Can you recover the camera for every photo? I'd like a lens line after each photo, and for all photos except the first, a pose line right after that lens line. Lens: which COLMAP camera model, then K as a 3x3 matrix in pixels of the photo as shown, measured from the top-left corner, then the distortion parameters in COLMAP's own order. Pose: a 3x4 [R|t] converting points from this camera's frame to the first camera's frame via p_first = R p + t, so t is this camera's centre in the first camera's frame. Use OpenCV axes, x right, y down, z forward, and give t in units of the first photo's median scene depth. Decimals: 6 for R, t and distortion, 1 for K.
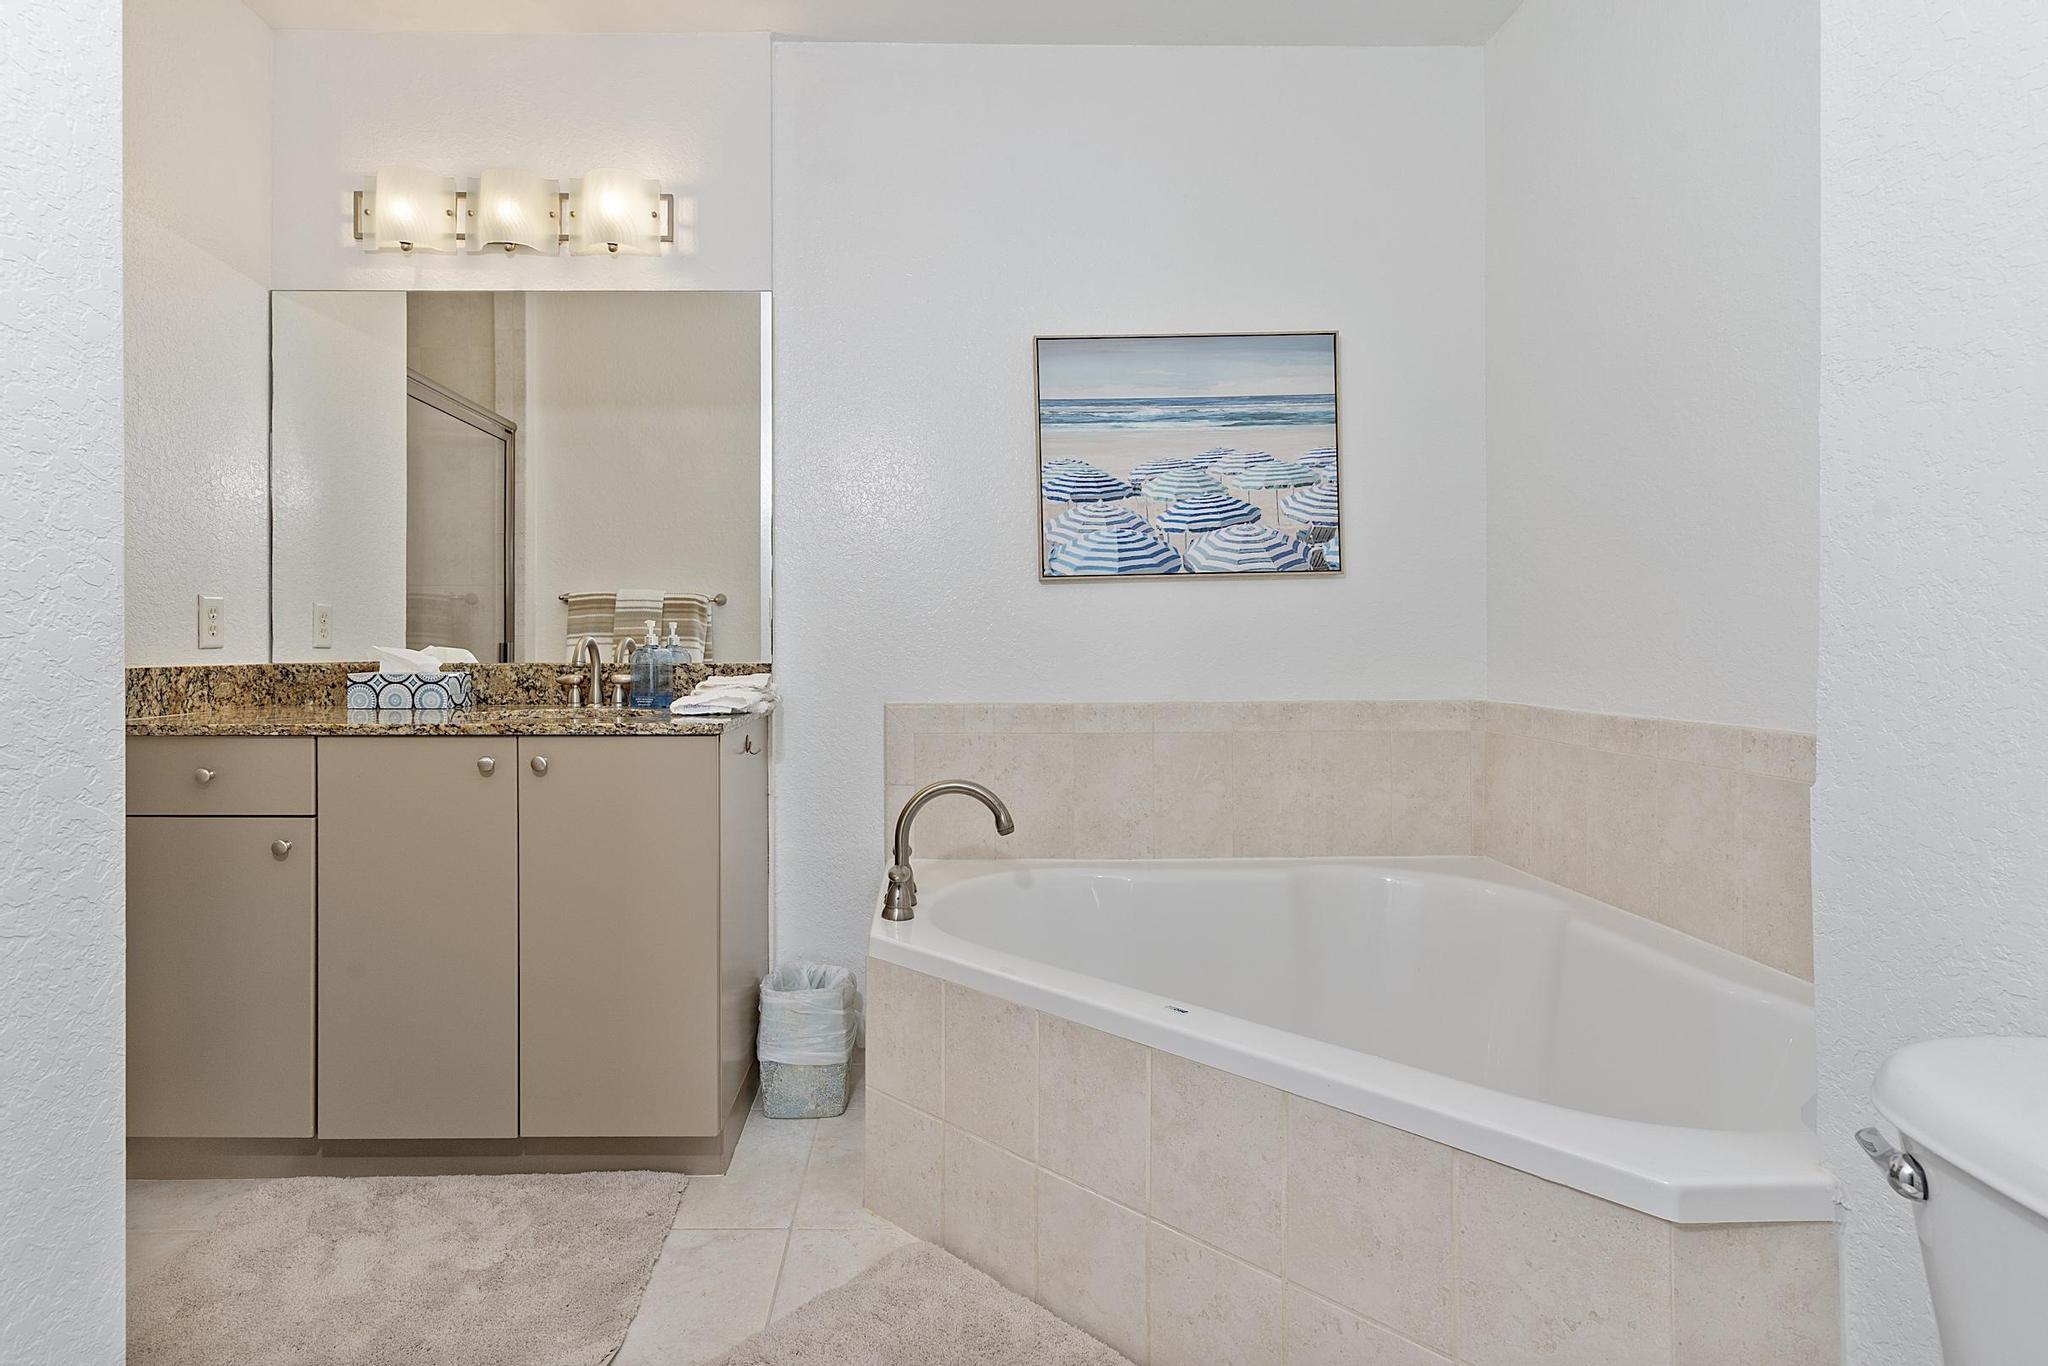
lens RADIAL K [[973.6, 0, 942.5], [0, 973.6, 644.7], [0, 0, 1]] dist [-0.002005, 0.000849]
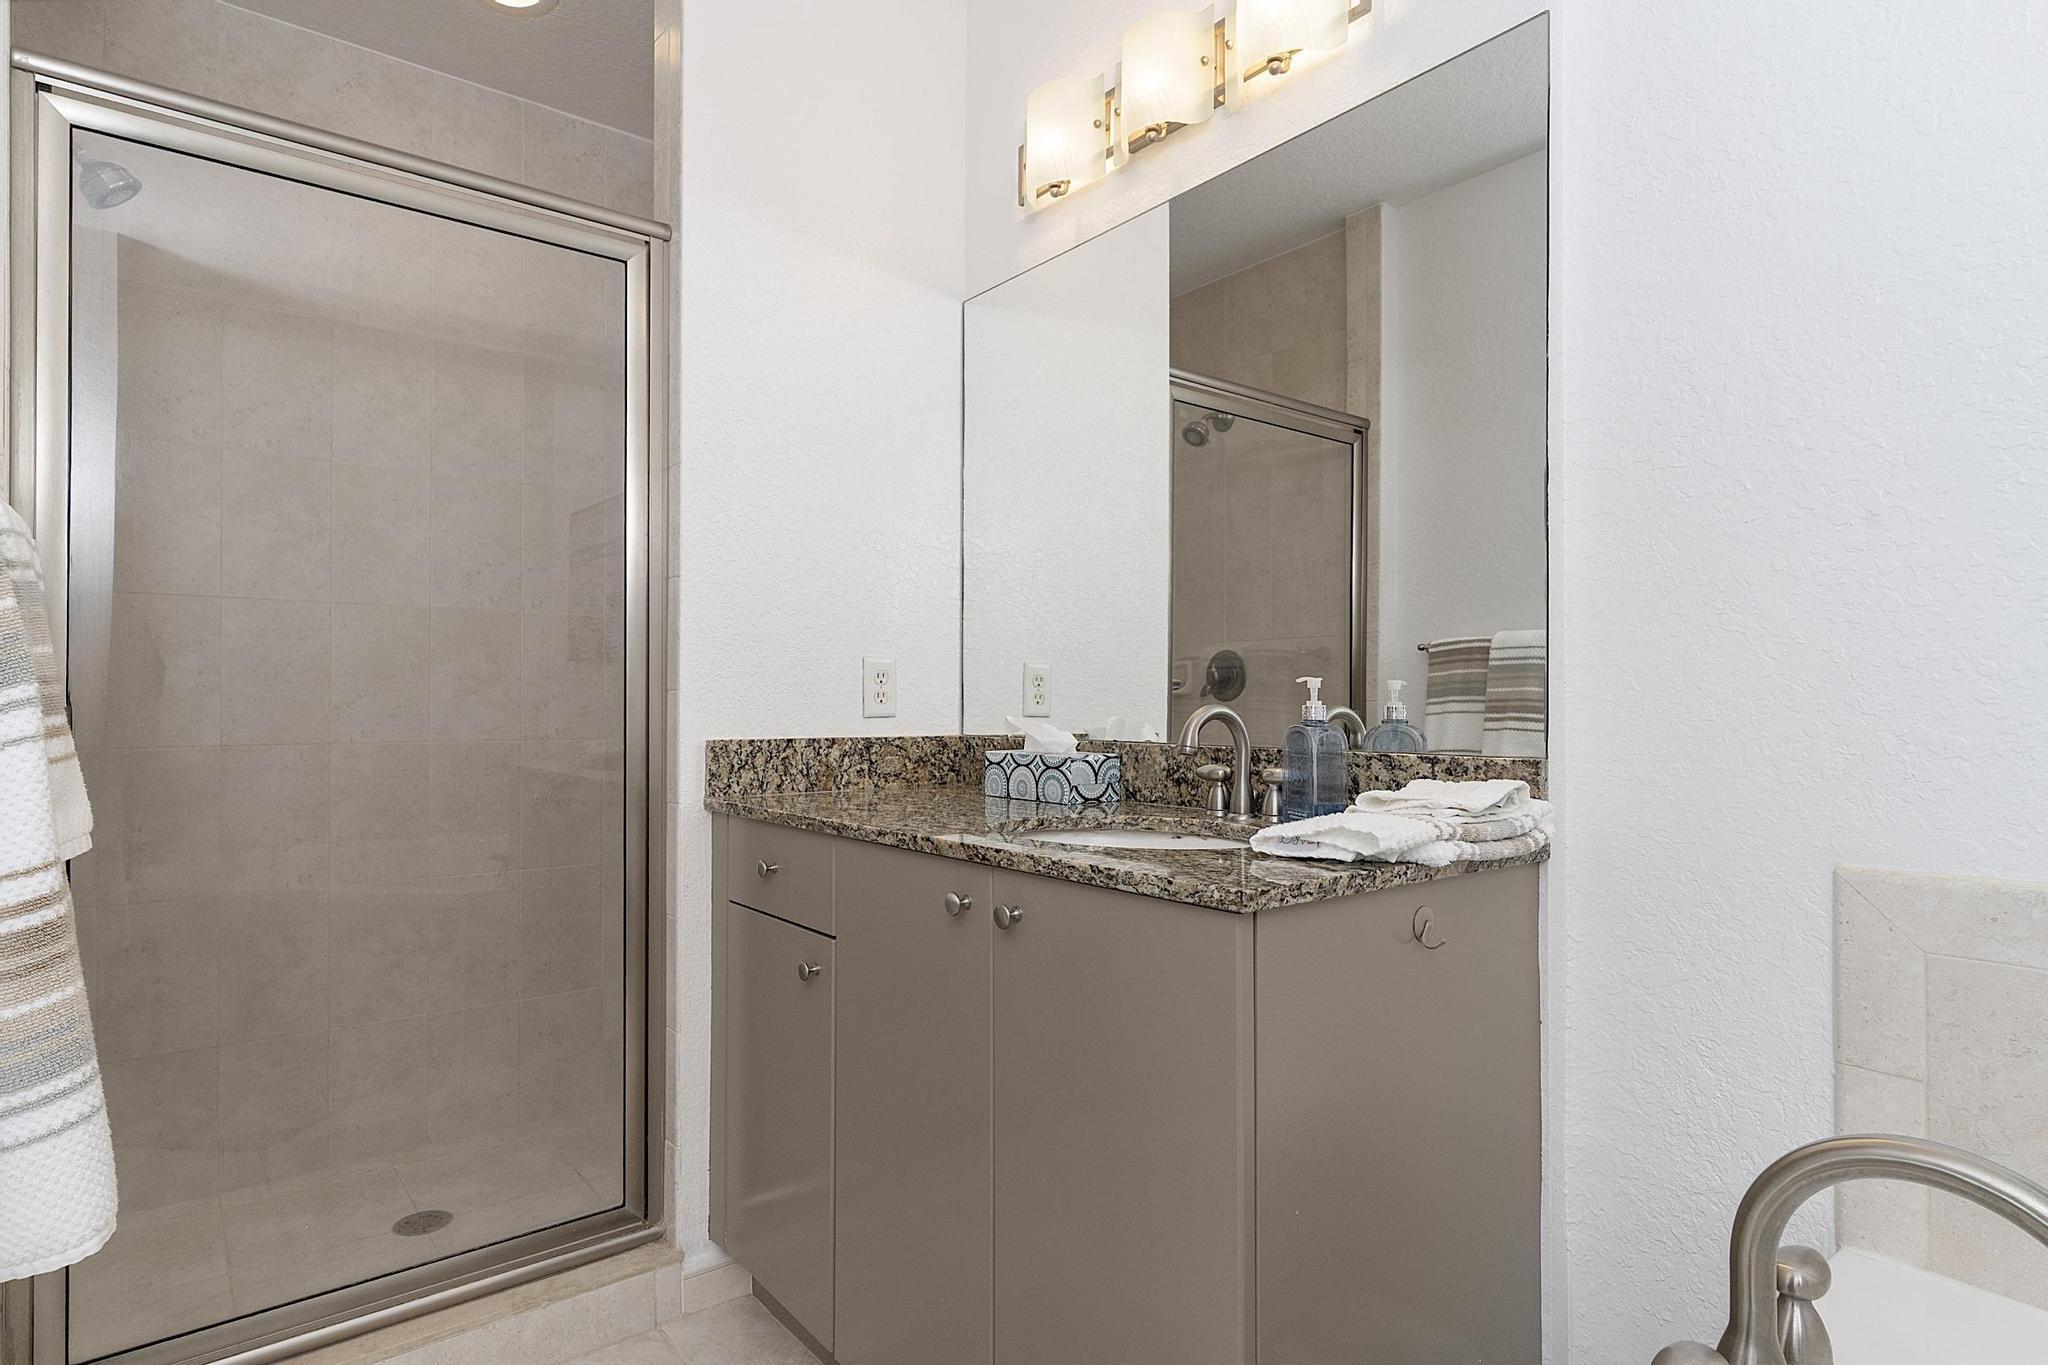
lens RADIAL K [[1056.6, 0, 1071.0], [0, 1056.6, 698.9], [0, 0, 1]] dist [-0.000900, 0.001066]
pose [[0.614497, -0.001511, -0.788918, 0.108371], [-0.004560, 0.999975, -0.005468, -0.008001], [0.788906, 0.006958, 0.614475, 0.514200]]
